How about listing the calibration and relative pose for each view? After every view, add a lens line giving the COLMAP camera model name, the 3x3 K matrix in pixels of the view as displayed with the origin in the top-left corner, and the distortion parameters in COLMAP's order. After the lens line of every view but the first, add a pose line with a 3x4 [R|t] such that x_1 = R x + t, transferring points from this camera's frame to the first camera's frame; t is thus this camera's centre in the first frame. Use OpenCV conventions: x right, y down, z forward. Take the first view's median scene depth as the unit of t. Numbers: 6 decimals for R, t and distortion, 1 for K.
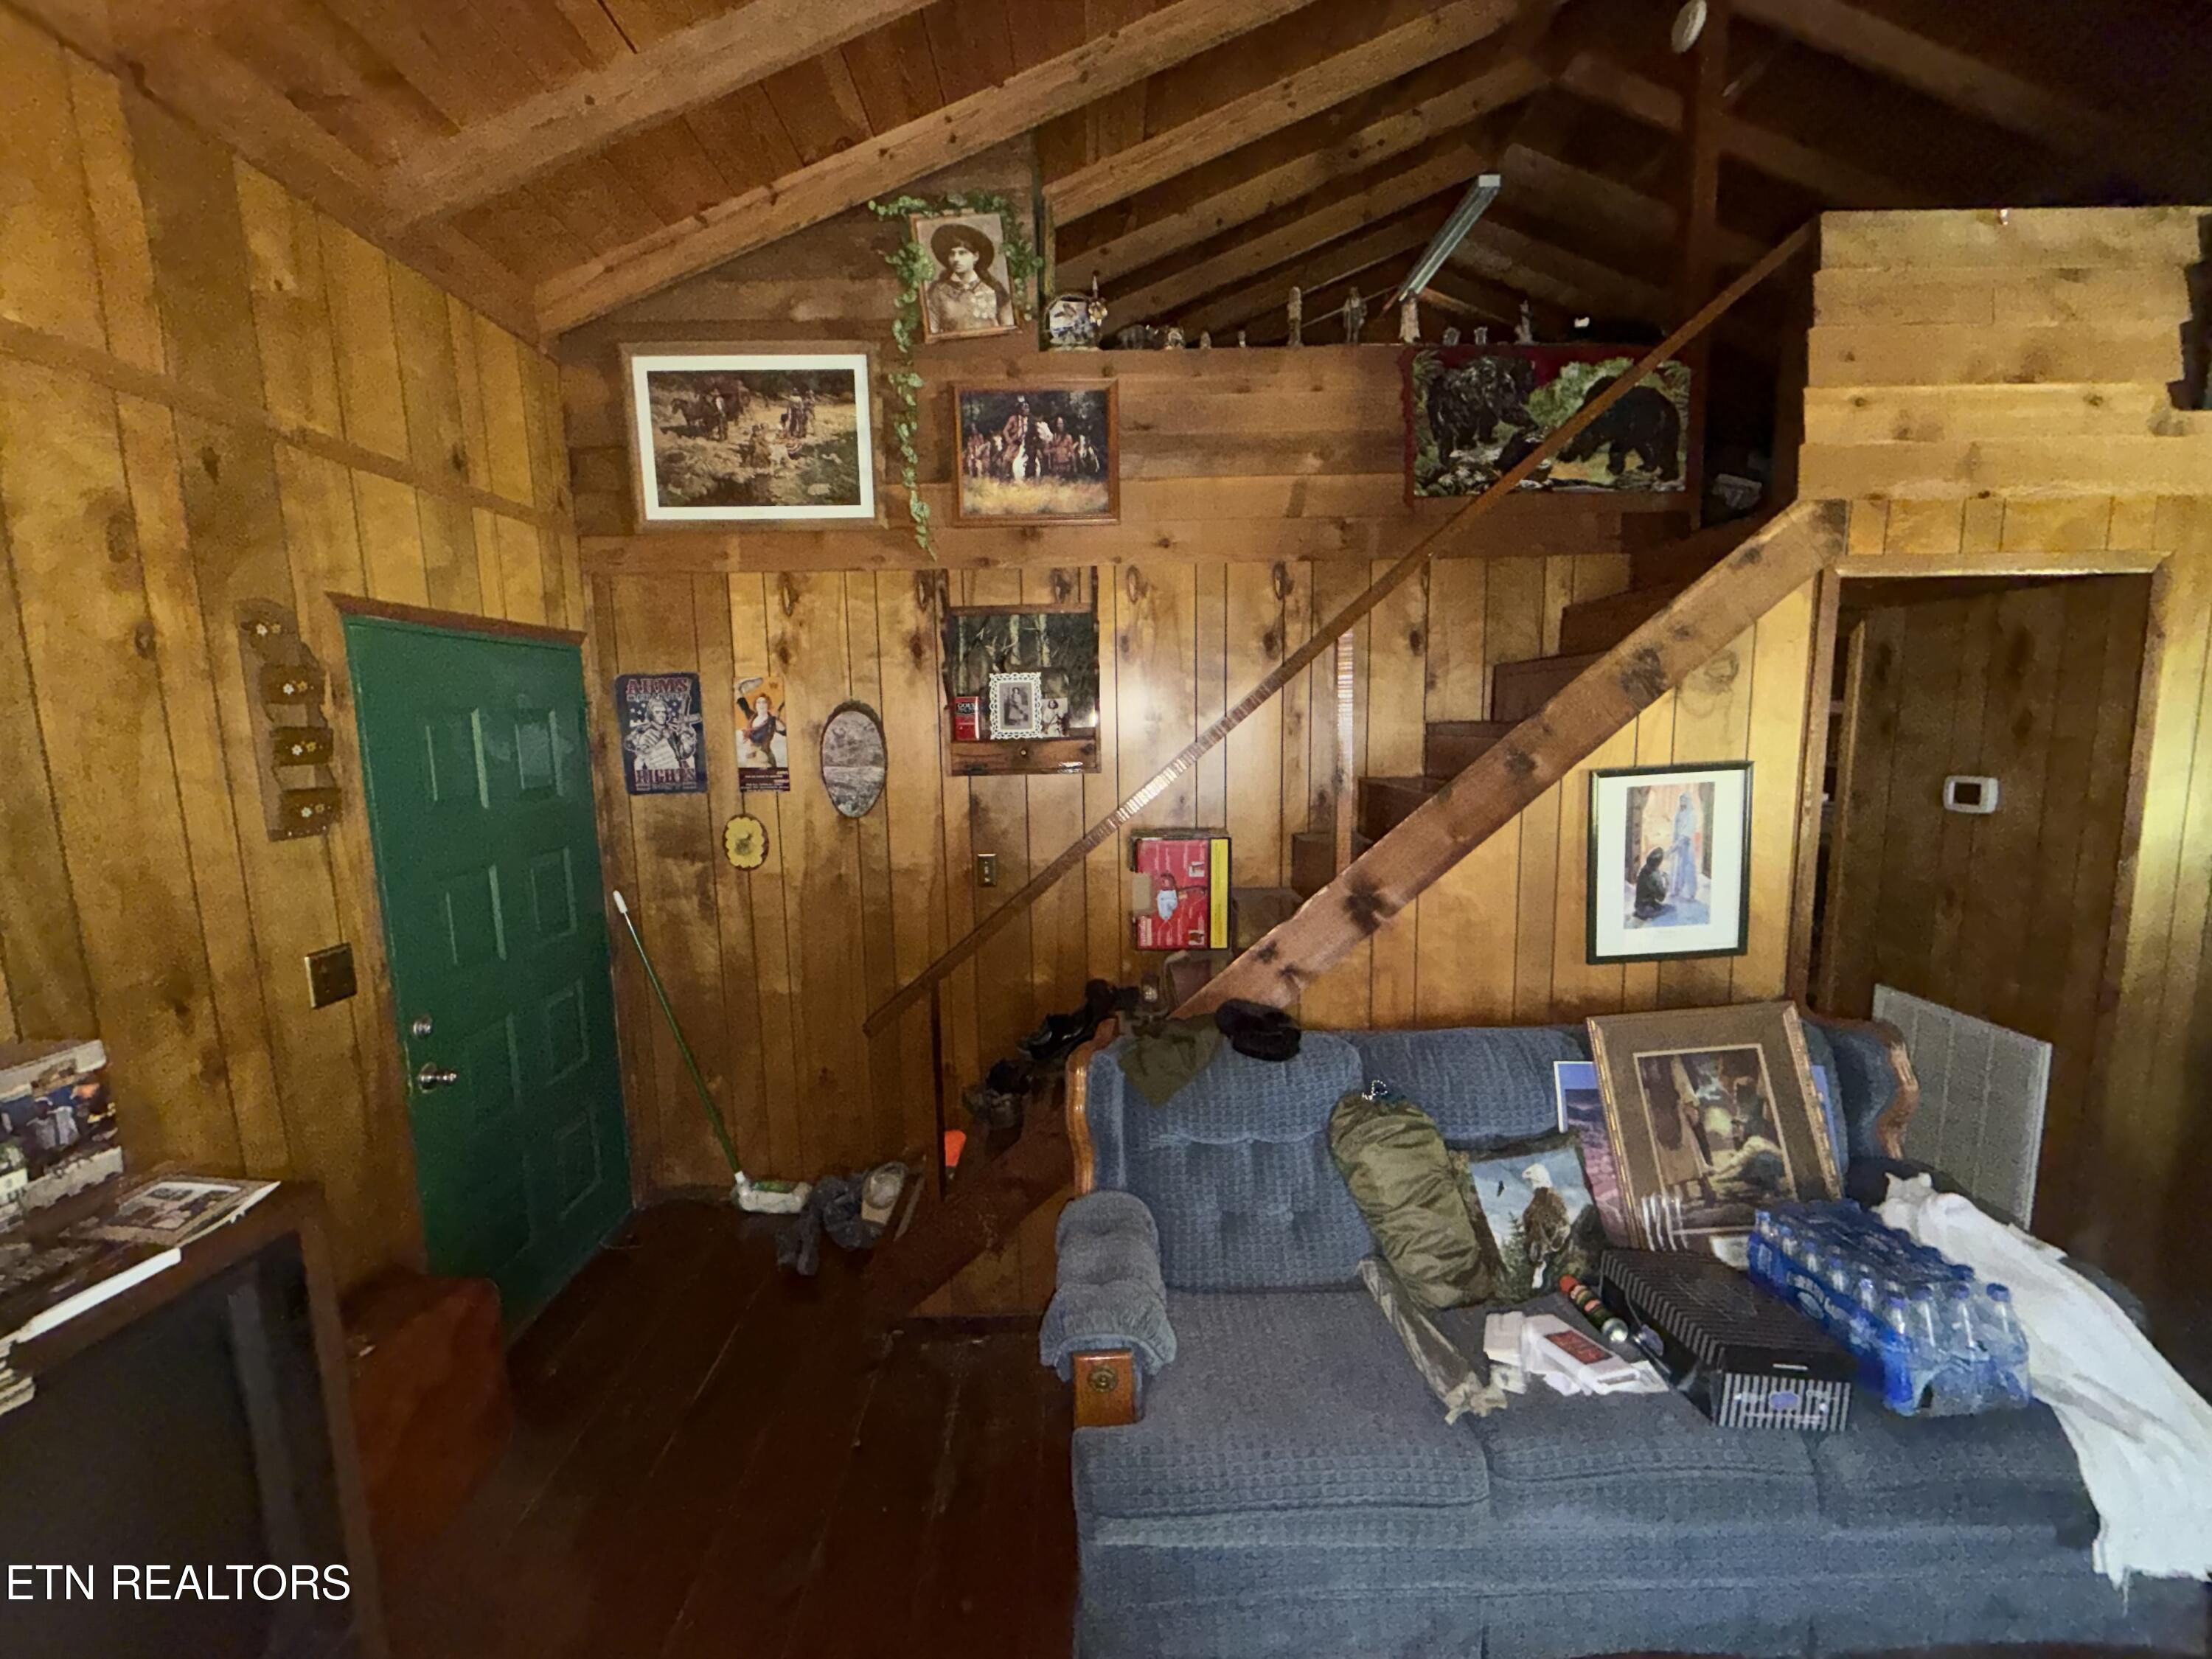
lens RADIAL K [[877.5, 0, 1104.2], [0, 877.5, 827.0], [0, 0, 1]] dist [0.001206, -0.000381]
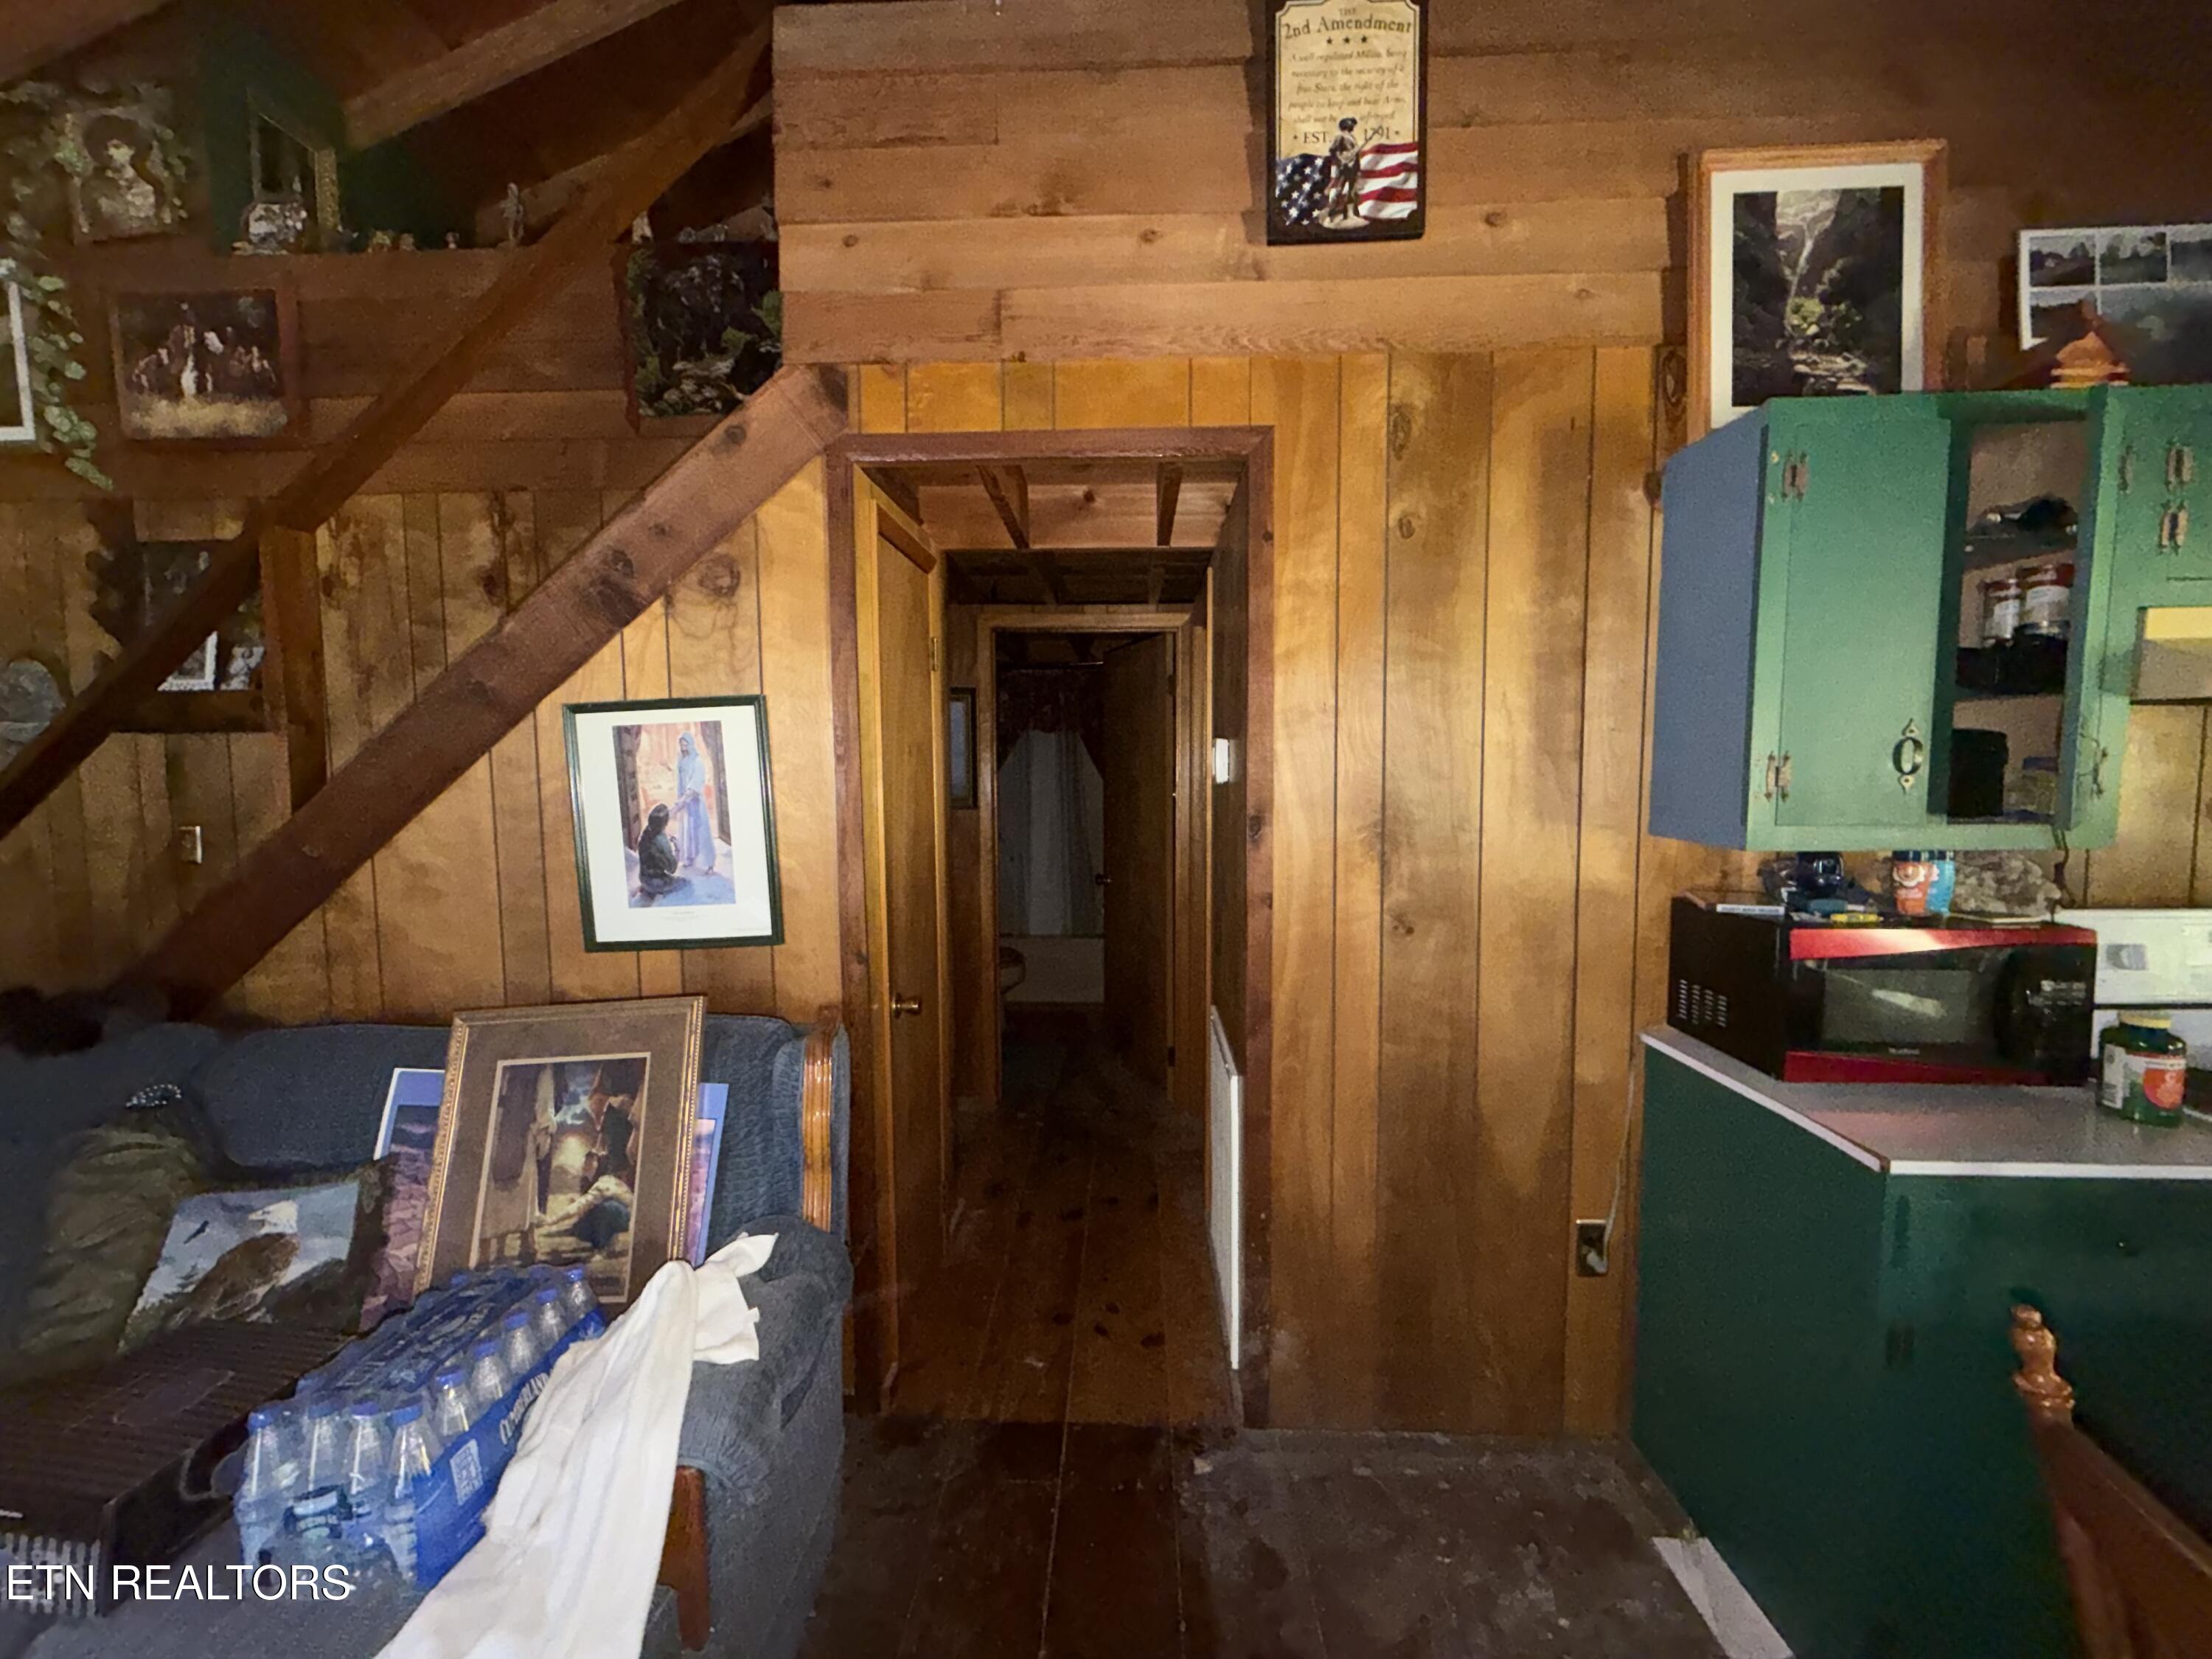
lens RADIAL K [[877.5, 0, 1104.2], [0, 877.5, 827.0], [0, 0, 1]] dist [0.001206, -0.000381]
pose [[0.998576, 0.017966, -0.050224, 1.061213], [-0.020692, 0.998311, -0.054288, 0.078034], [0.049164, 0.055250, 0.997261, 0.230624]]
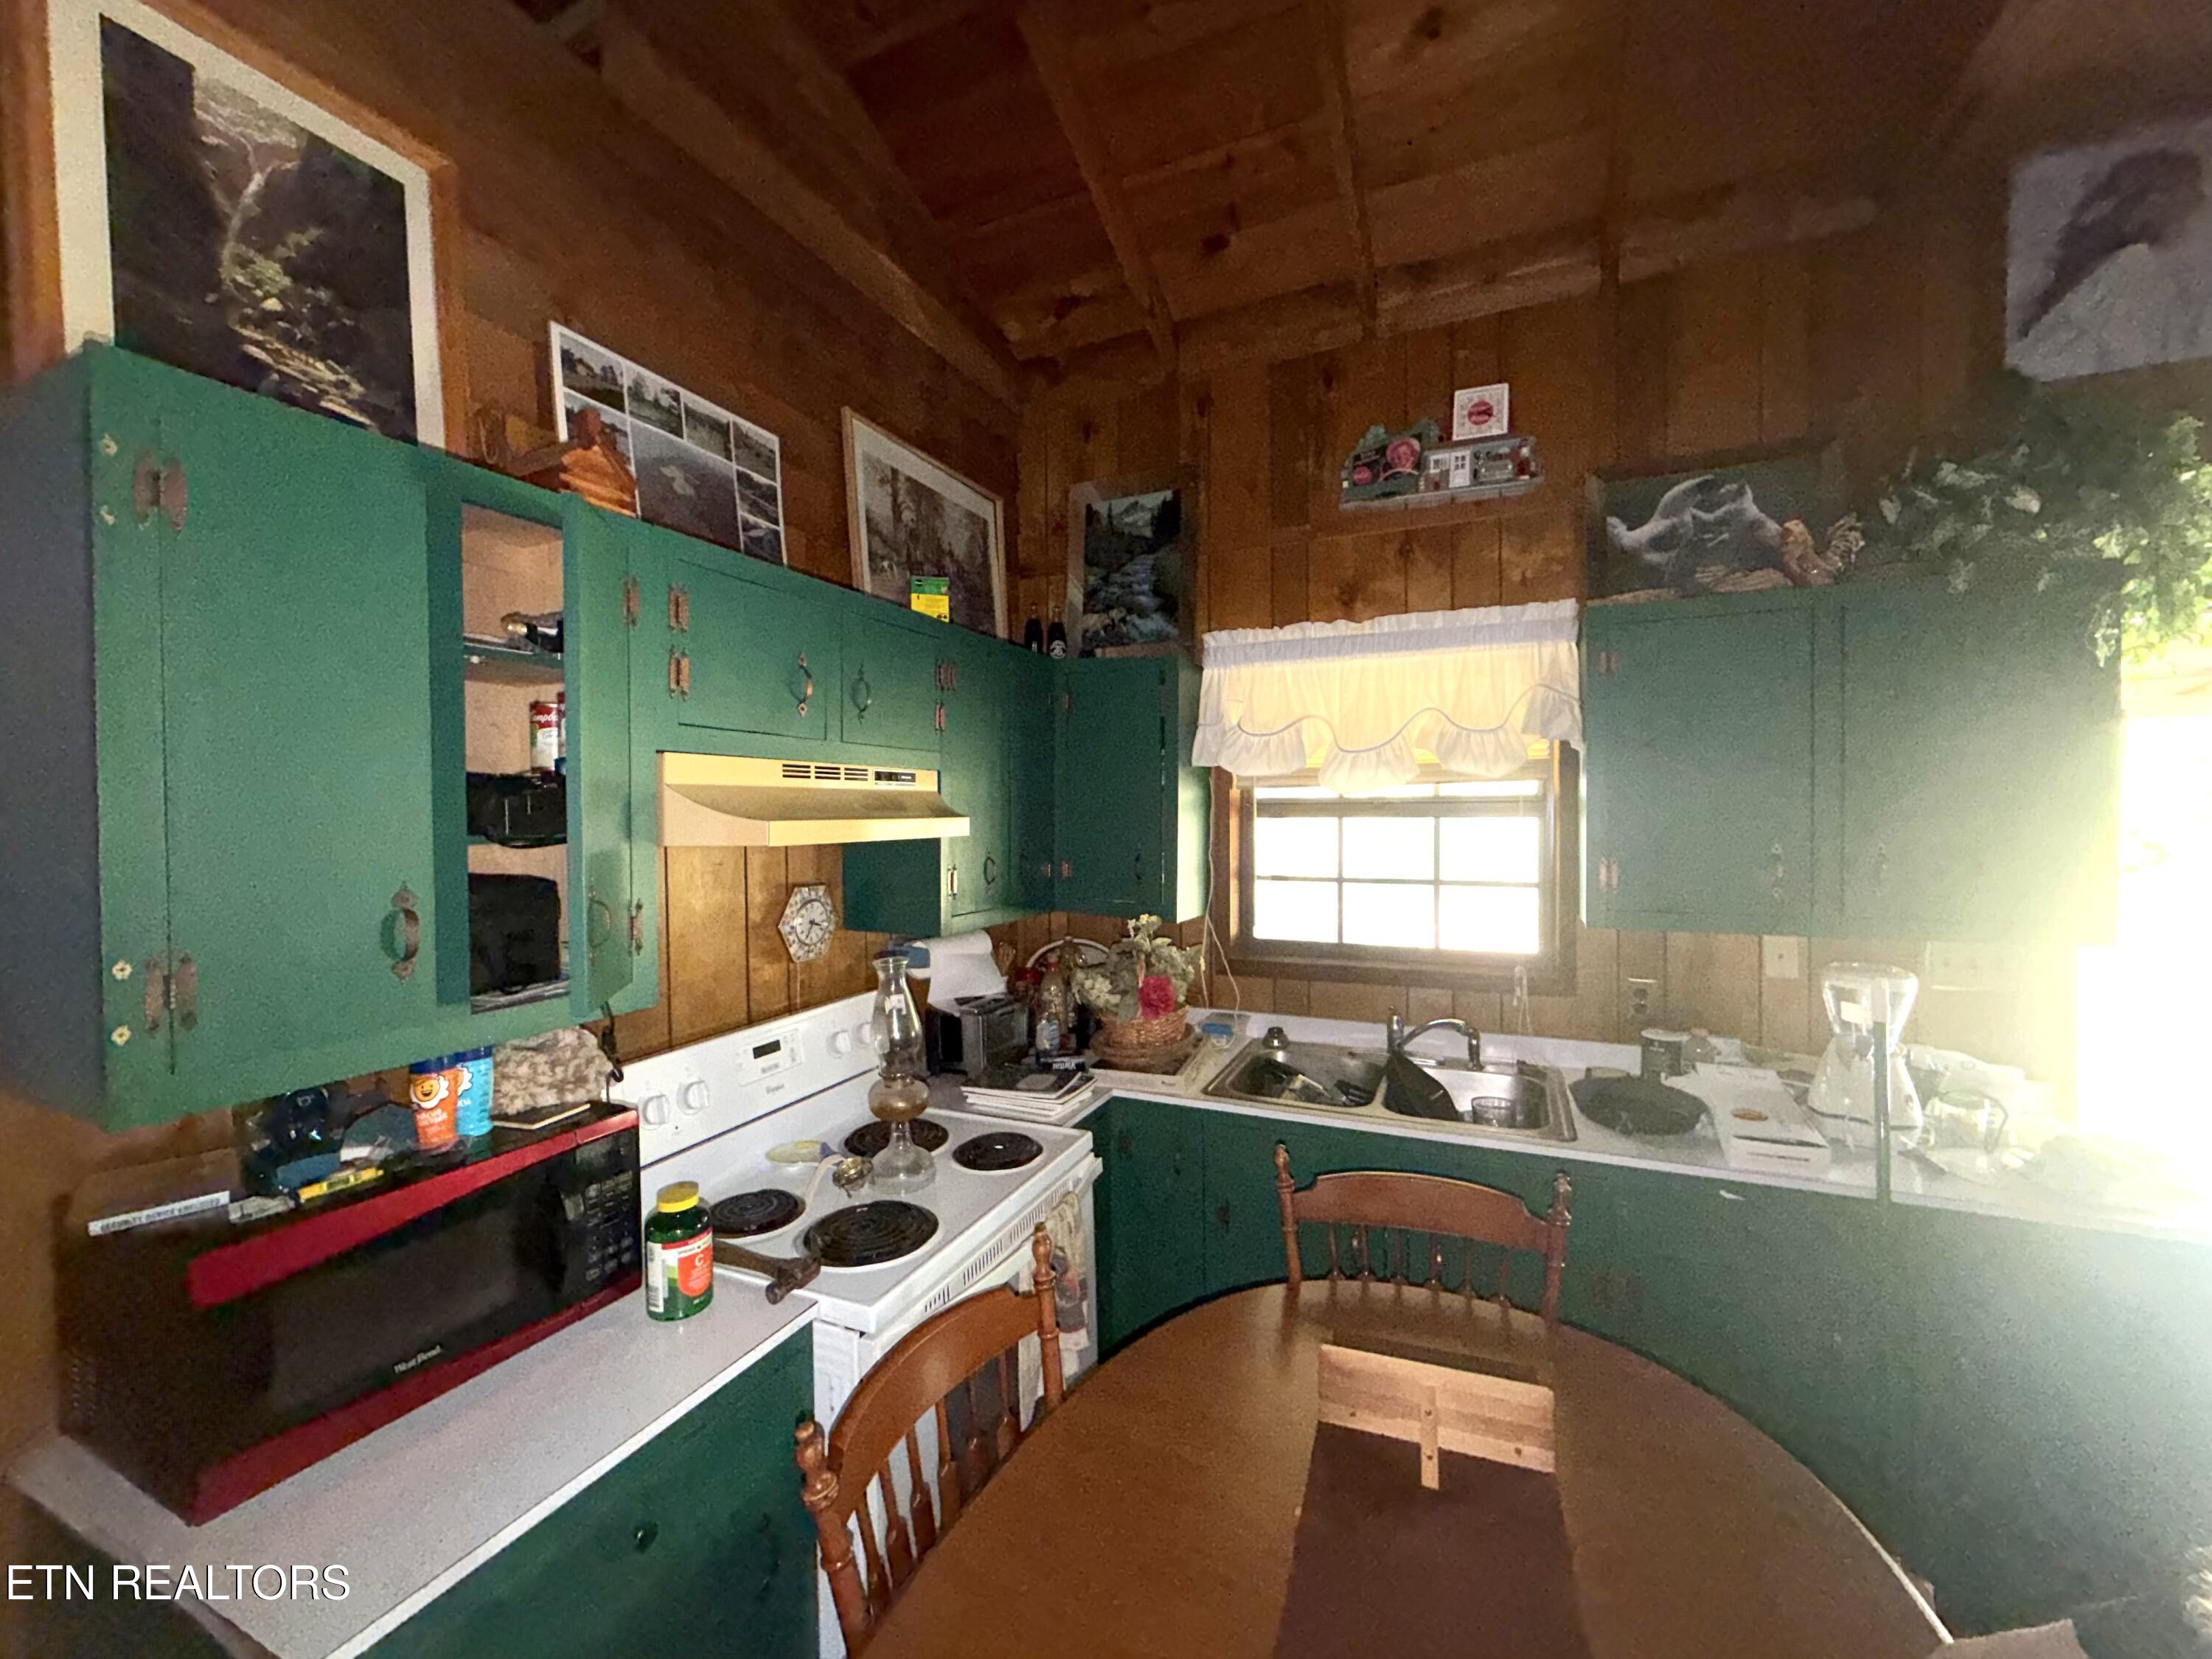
lens RADIAL K [[877.5, 0, 1104.2], [0, 877.5, 827.0], [0, 0, 1]] dist [0.001206, -0.000381]
pose [[0.416914, 0.004780, 0.908933, 1.508235], [0.118100, 0.991225, -0.059383, -0.051540], [-0.901241, 0.132102, 0.412691, 0.447364]]
